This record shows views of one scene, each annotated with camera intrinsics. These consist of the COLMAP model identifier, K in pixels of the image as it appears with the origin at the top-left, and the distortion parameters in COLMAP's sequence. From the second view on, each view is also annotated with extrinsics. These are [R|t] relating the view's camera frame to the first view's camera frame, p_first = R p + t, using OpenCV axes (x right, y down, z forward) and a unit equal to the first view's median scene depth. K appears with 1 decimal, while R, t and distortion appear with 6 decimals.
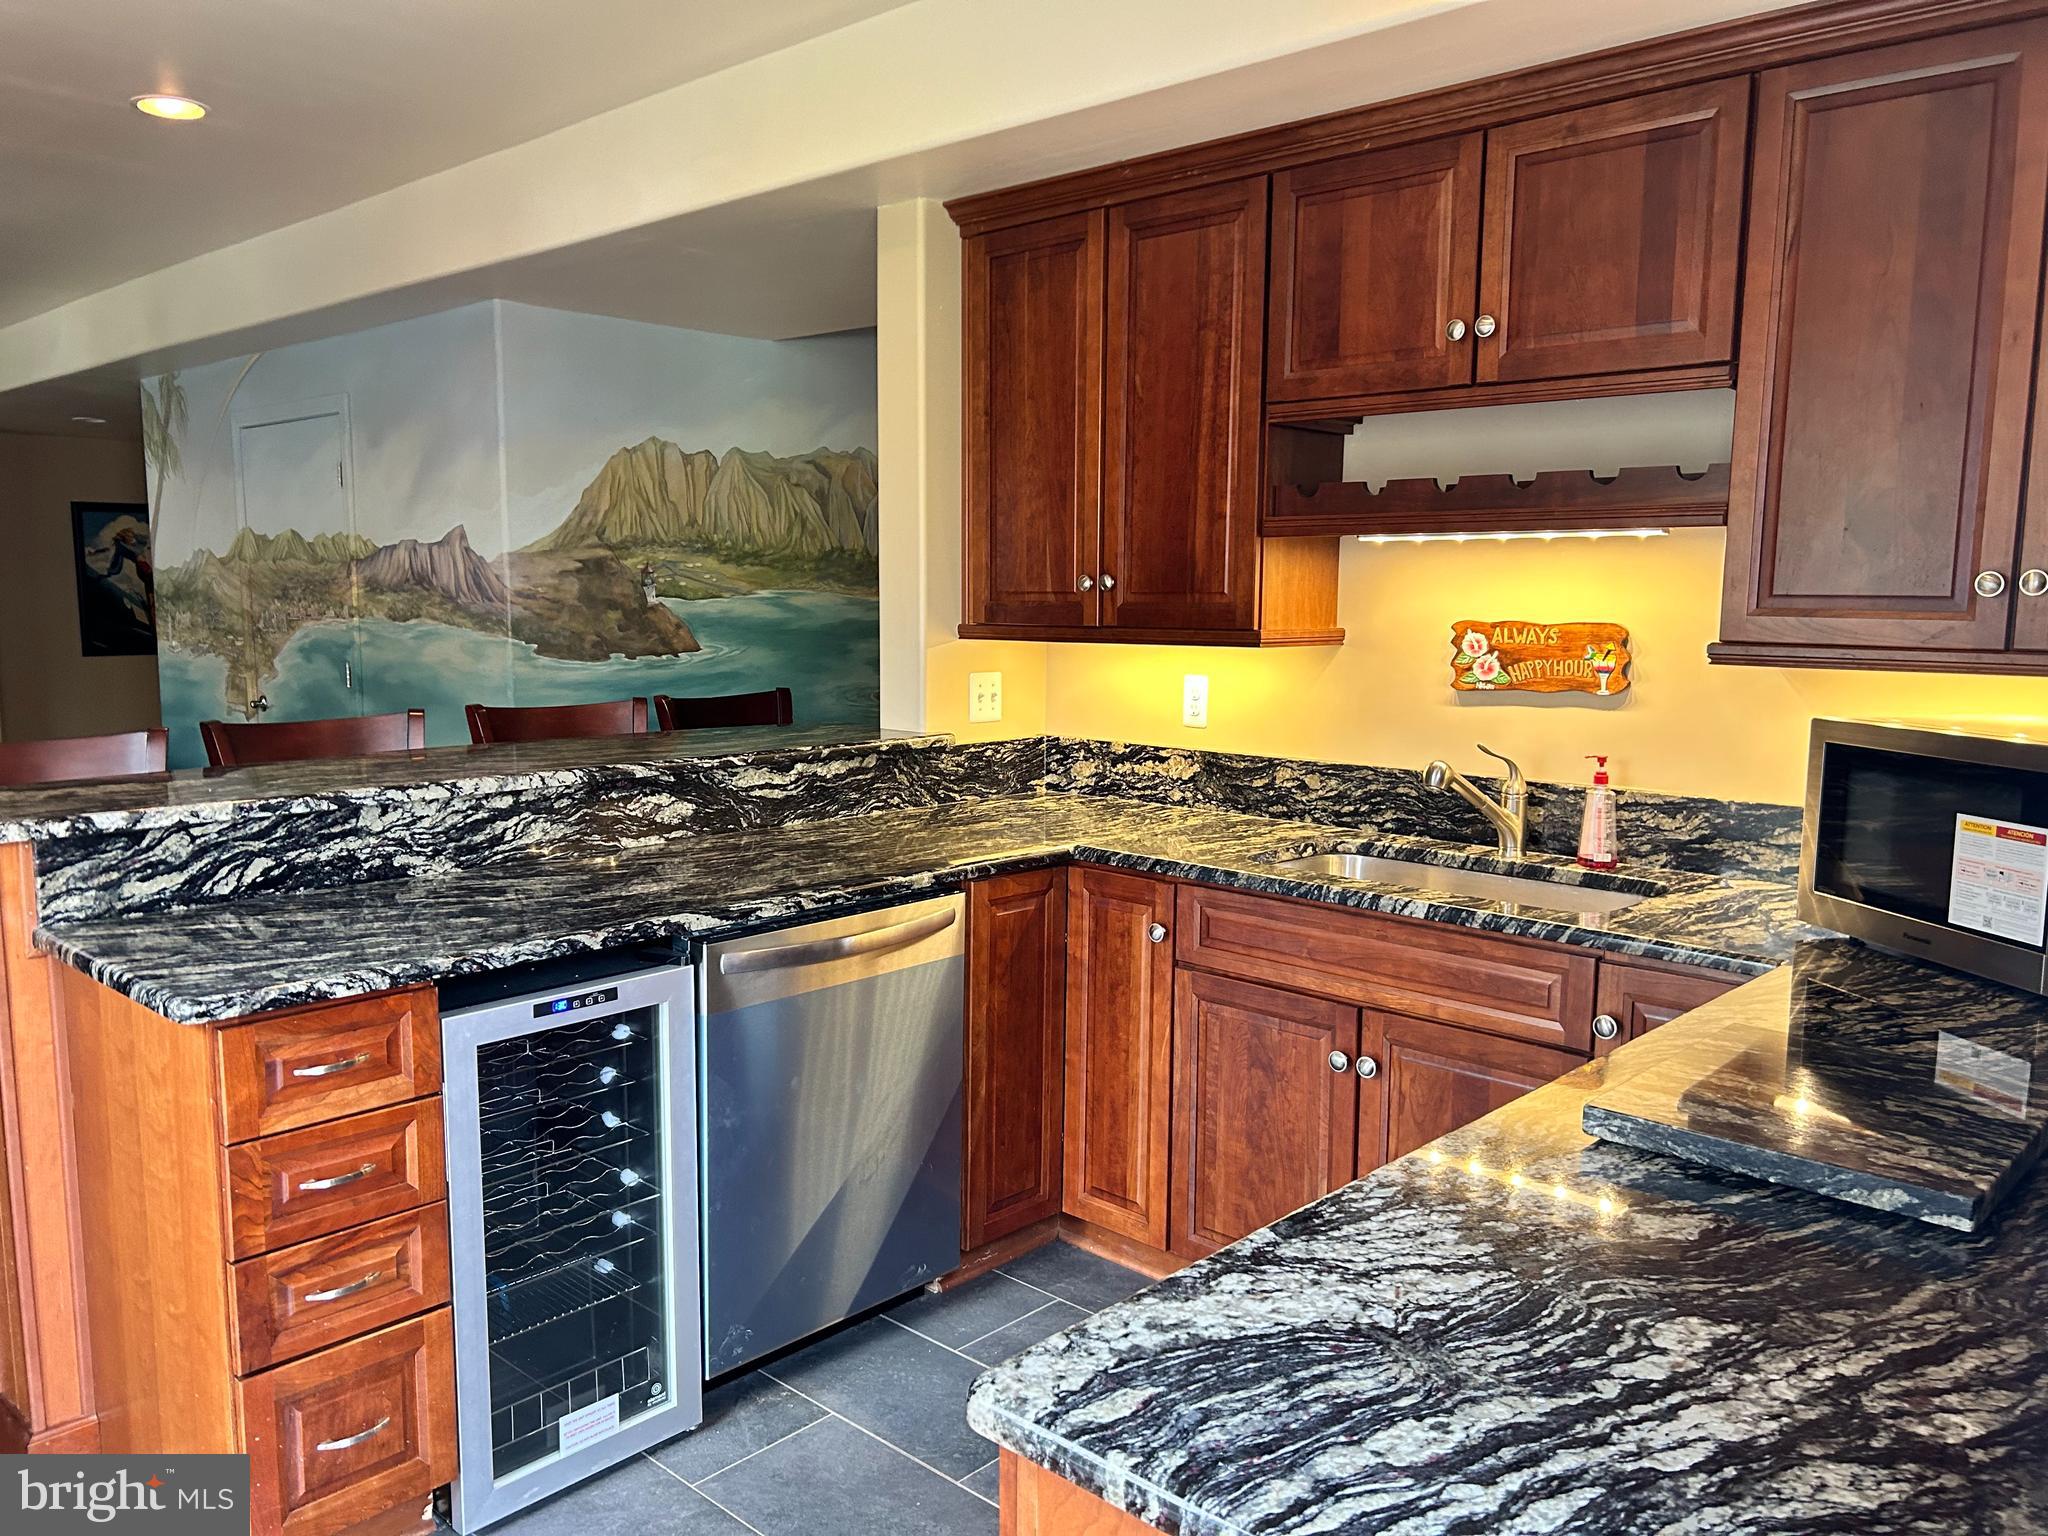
lens RADIAL K [[1541.0, 0, 1020.9], [0, 1541.0, 780.1], [0, 0, 1]] dist [0.040877, -0.013853]
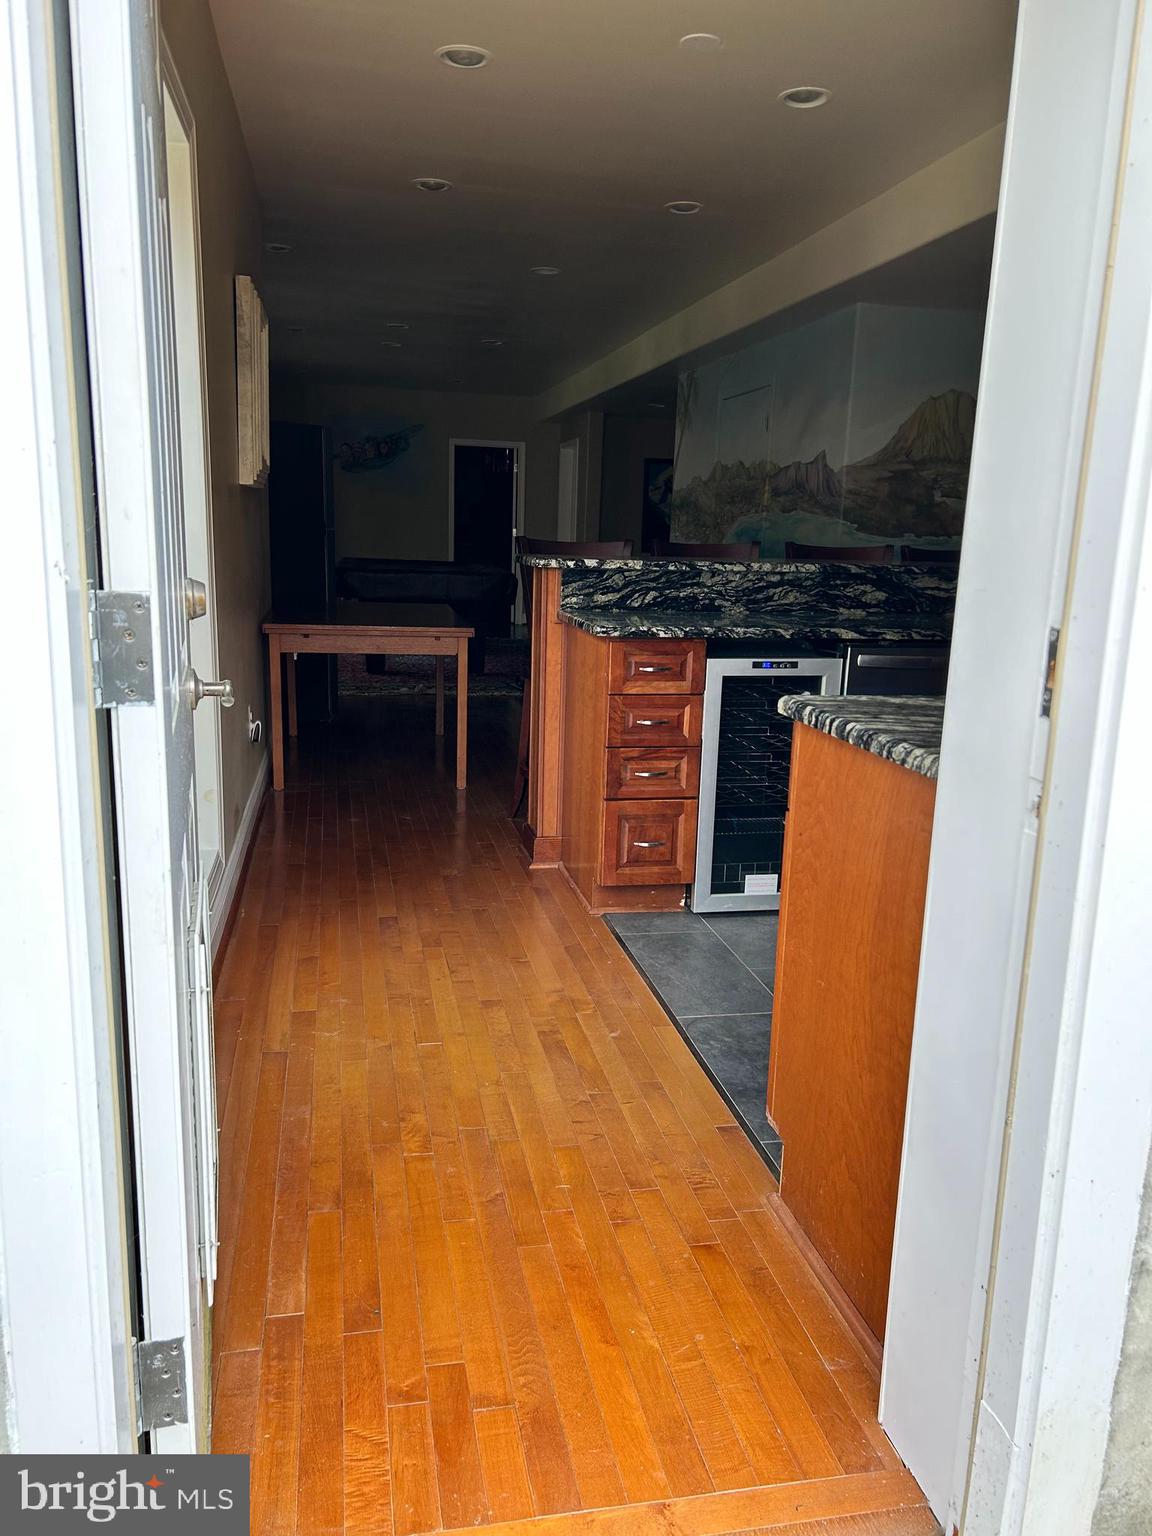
lens RADIAL K [[1155.7, 0, 570.5], [0, 1155.7, 767.2], [0, 0, 1]] dist [0.040877, -0.013853]
pose [[0.814180, 0.140726, -0.563300, 0.355714], [-0.101066, 0.989722, 0.101178, 0.156524], [0.571749, -0.025447, 0.820034, -0.357207]]
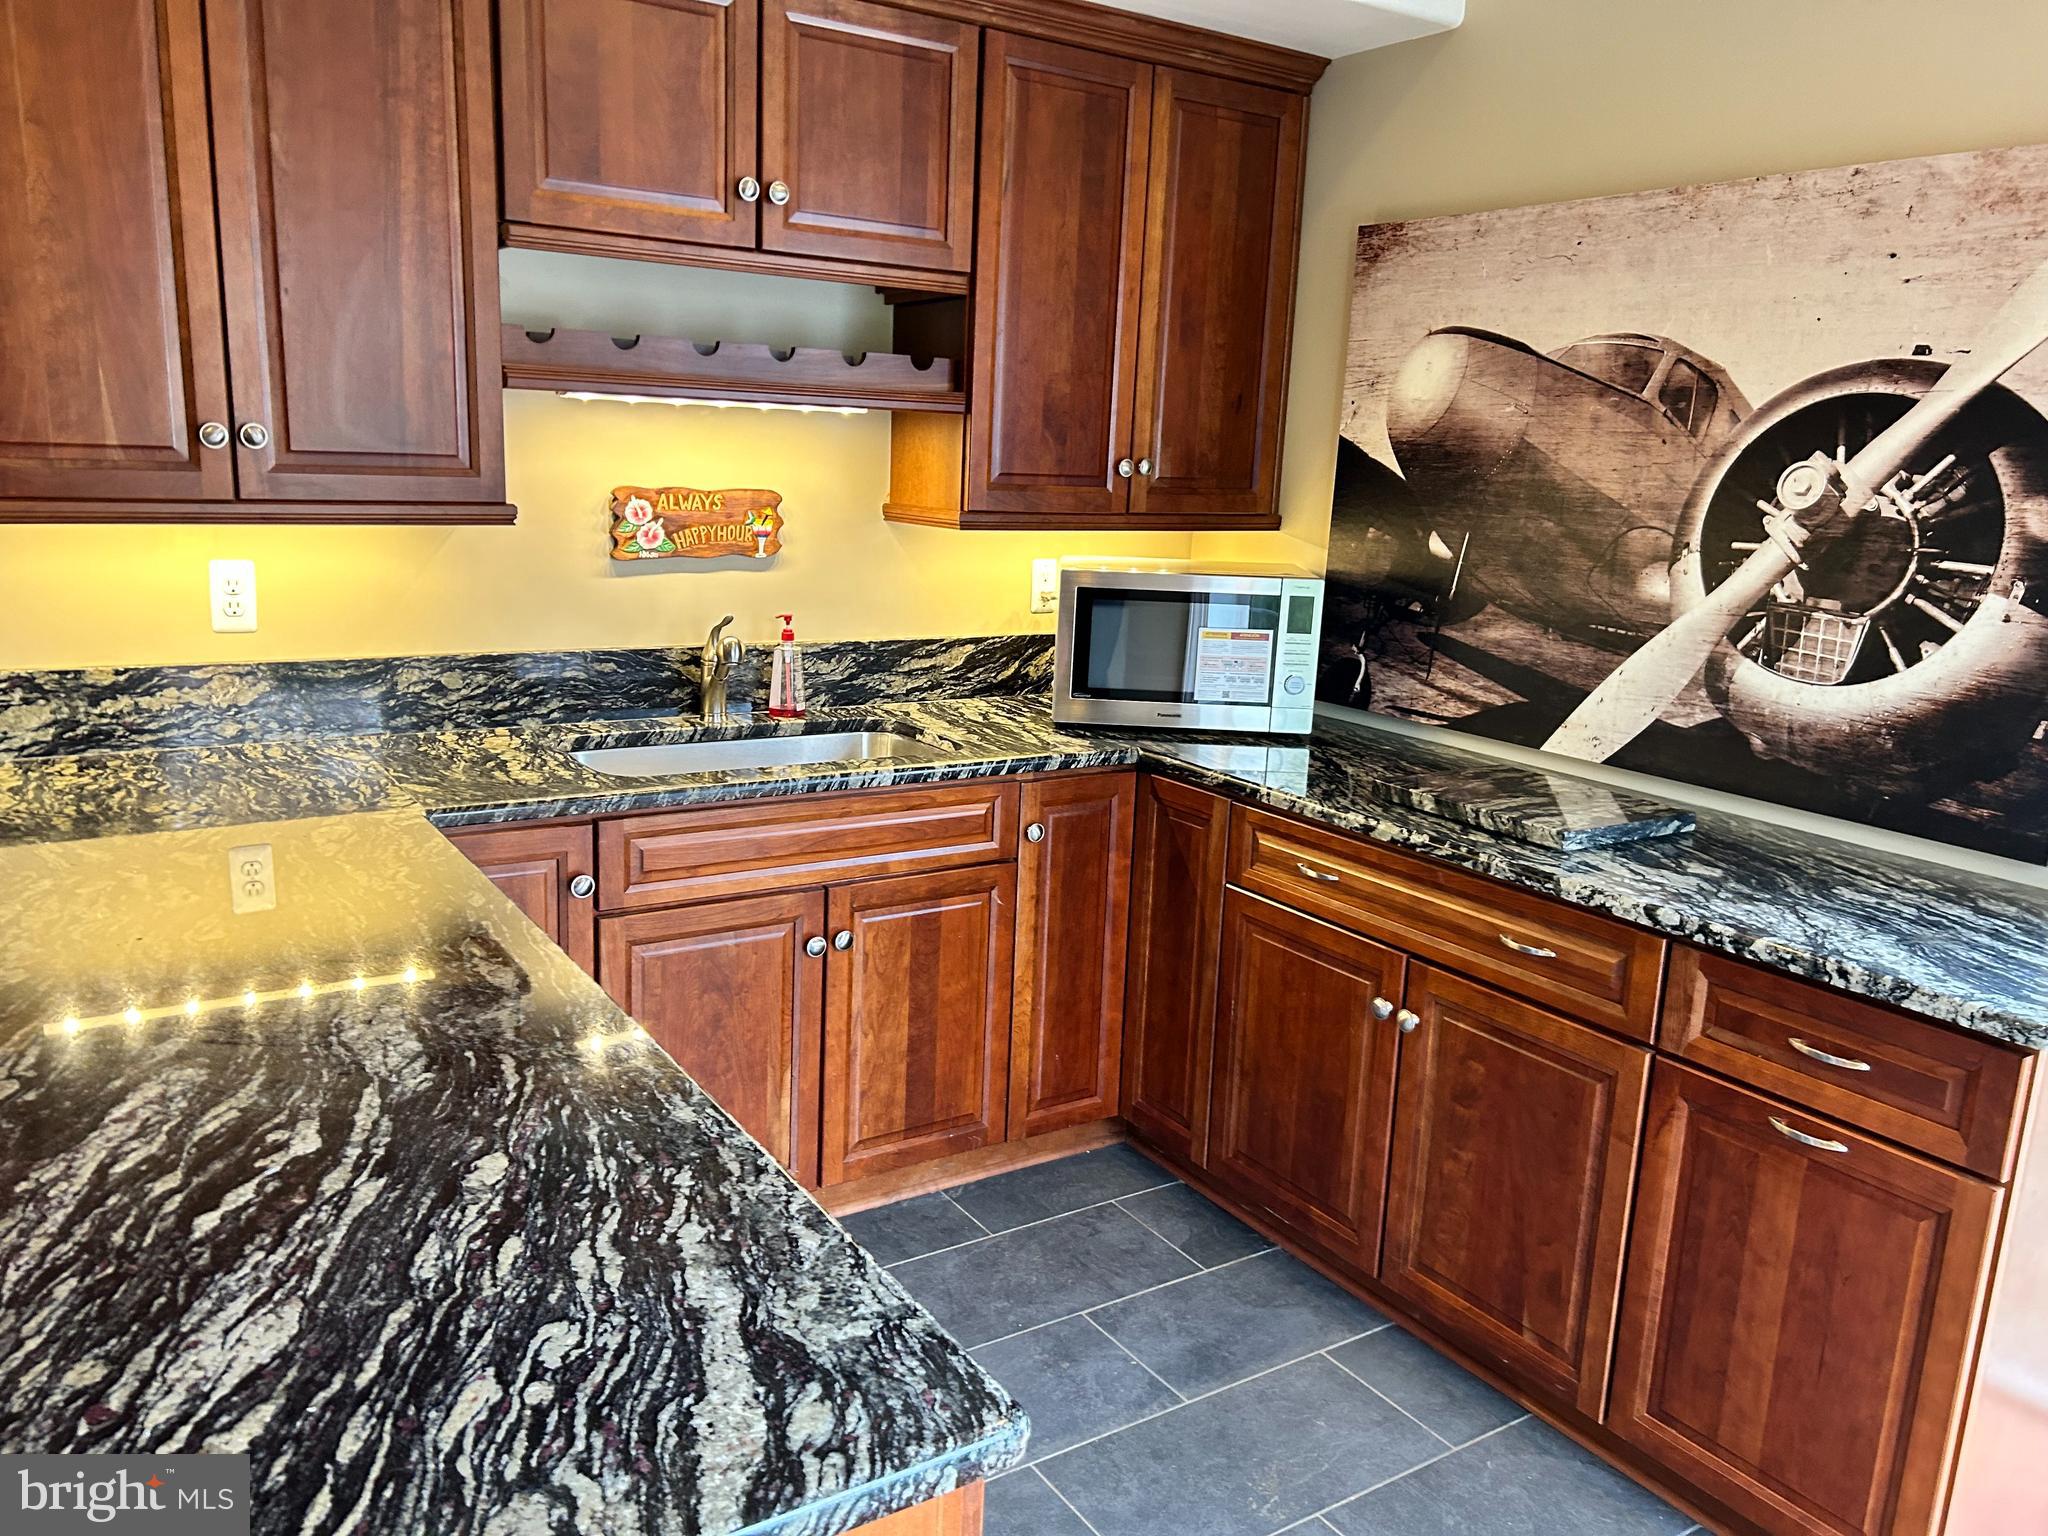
lens RADIAL K [[1541.0, 0, 1021.3], [0, 1541.0, 776.1], [0, 0, 1]] dist [0.040877, -0.013853]
pose [[0.238387, -0.204669, 0.949359, -0.315049], [0.079541, 0.978372, 0.190951, -0.048621], [-0.967908, 0.029993, 0.249510, 0.284332]]
